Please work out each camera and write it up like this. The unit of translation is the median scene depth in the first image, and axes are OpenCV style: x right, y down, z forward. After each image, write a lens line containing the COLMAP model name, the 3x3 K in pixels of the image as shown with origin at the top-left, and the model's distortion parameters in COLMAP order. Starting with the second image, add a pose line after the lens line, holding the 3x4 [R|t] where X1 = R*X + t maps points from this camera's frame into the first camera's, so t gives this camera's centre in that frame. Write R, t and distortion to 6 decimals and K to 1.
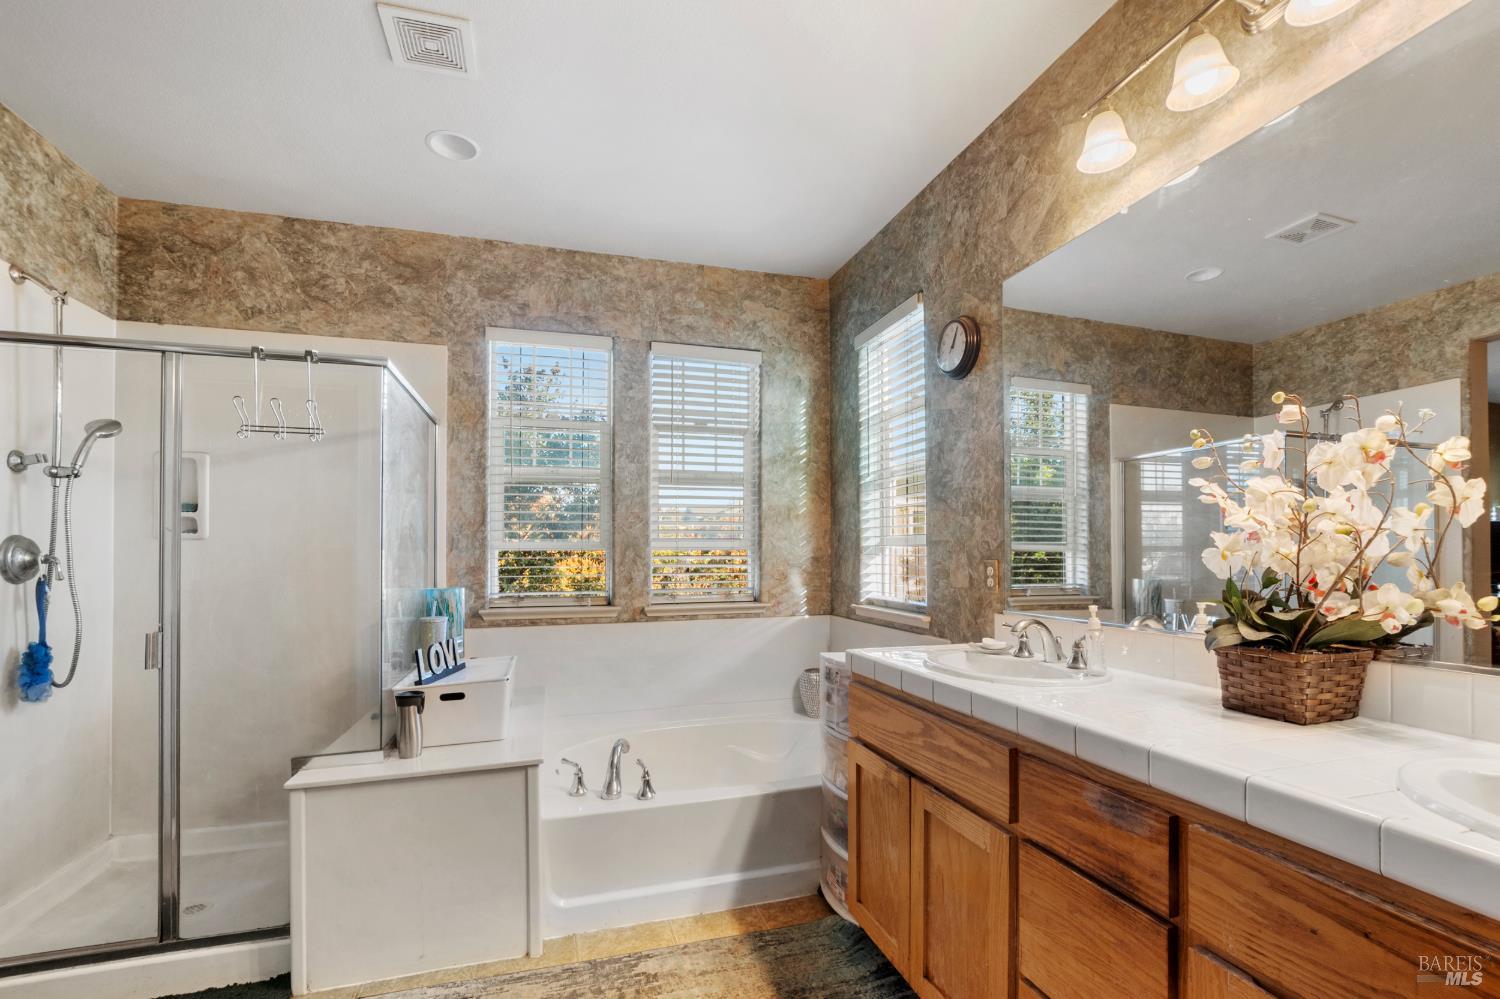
lens RADIAL K [[656.6, 0, 751.7], [0, 656.6, 547.0], [0, 0, 1]] dist [-0.023278, 0.004809]
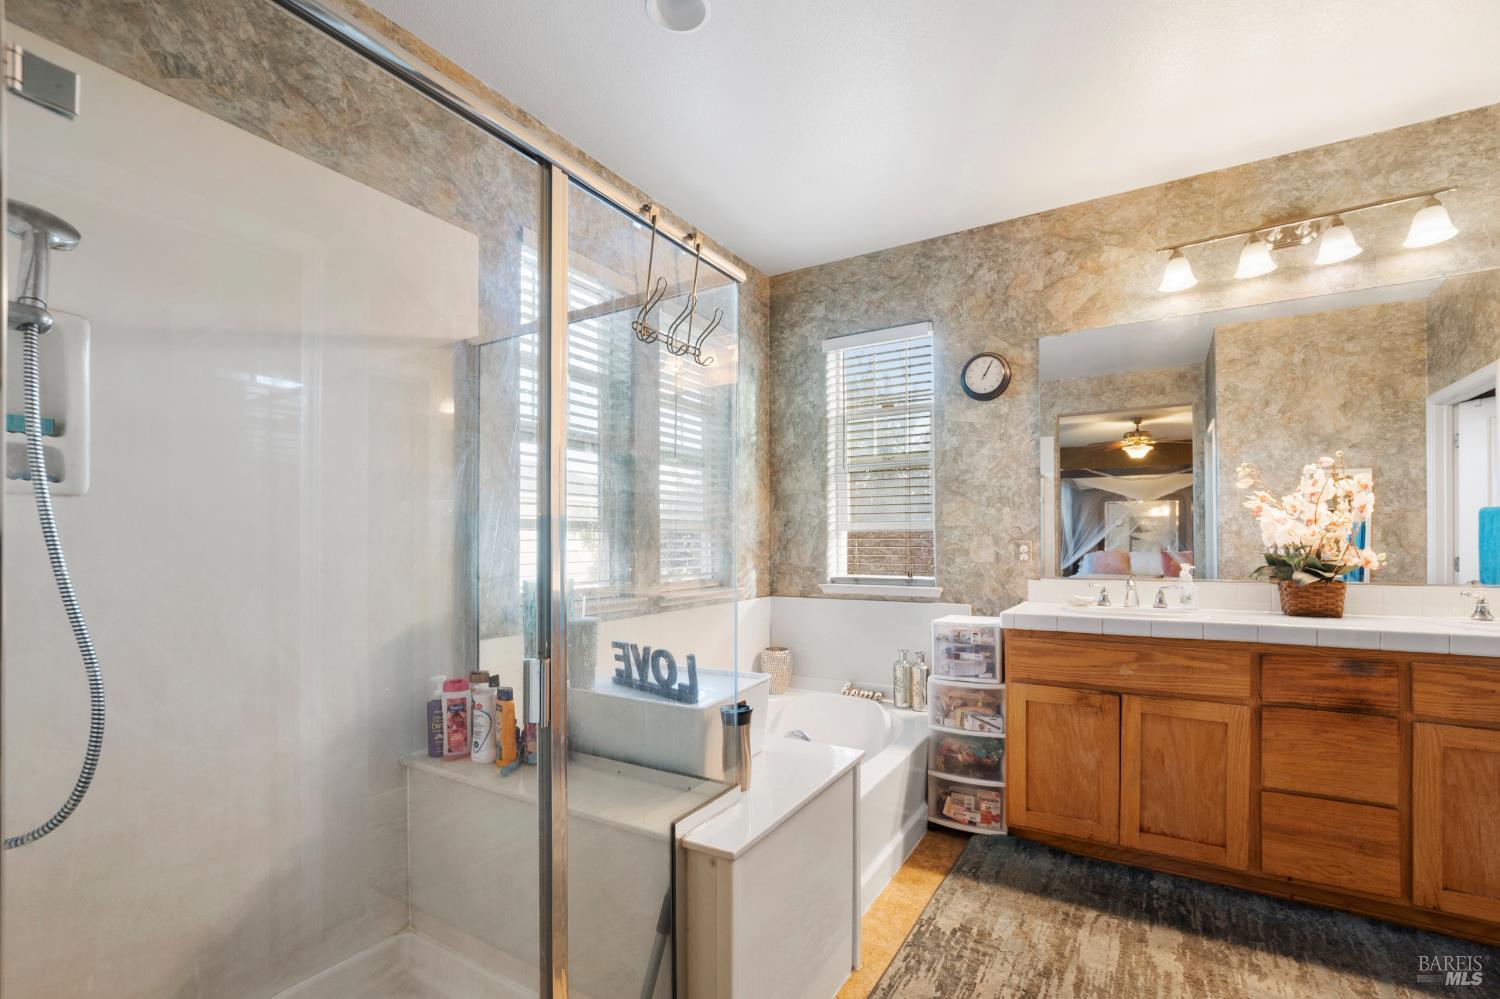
lens RADIAL K [[656.6, 0, 741.1], [0, 656.6, 542.4], [0, 0, 1]] dist [-0.023278, 0.004809]
pose [[0.746301, 0.001567, 0.665607, -0.878318], [-0.005246, 0.999980, 0.003529, 0.020012], [-0.665588, -0.006126, 0.746294, 0.348909]]
